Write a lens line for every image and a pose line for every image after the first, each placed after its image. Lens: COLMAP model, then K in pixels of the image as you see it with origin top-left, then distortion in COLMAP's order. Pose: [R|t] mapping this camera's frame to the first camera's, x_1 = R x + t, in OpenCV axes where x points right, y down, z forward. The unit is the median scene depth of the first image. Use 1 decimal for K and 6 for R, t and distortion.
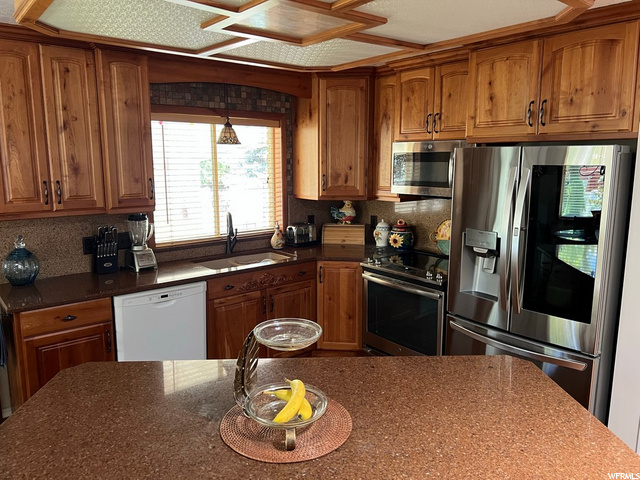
lens RADIAL K [[478.6, 0, 317.8], [0, 478.6, 234.2], [0, 0, 1]] dist [0.032161, -0.031219]
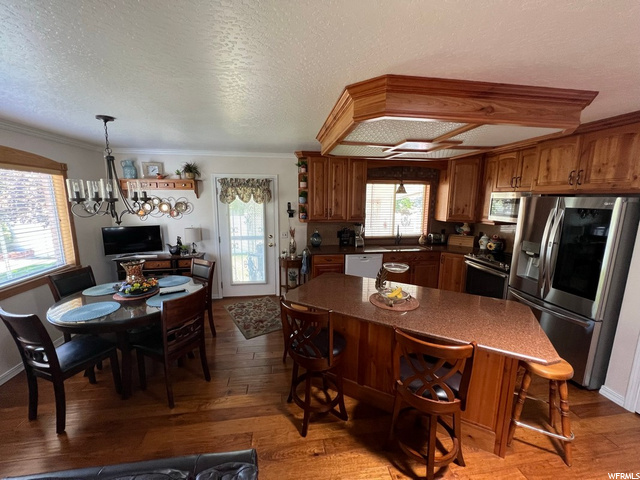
lens RADIAL K [[257.6, 0, 321.9], [0, 257.6, 238.1], [0, 0, 1]] dist [-0.000067, 0.000730]
pose [[0.858665, 0.087748, -0.504970, 0.127586], [-0.087035, 0.995890, 0.025058, 0.016665], [0.505094, 0.022433, 0.862773, -0.205152]]
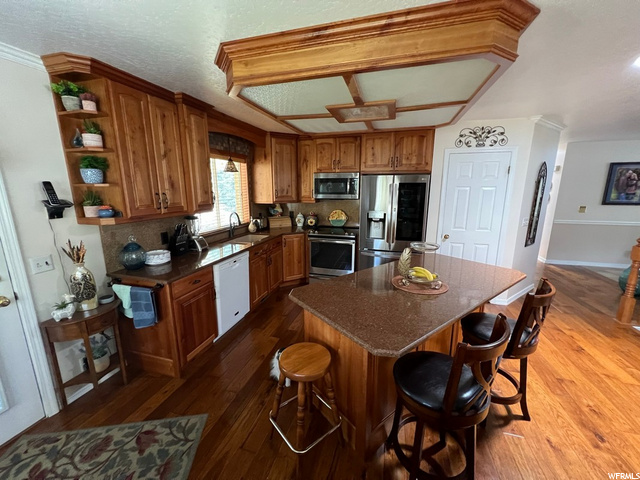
lens RADIAL K [[257.6, 0, 319.7], [0, 257.6, 239.1], [0, 0, 1]] dist [-0.000067, 0.000730]
pose [[0.827276, -0.113749, 0.550159, -0.516100], [0.089205, 0.993460, 0.071267, 0.012029], [-0.554668, -0.009880, 0.832013, 0.081475]]
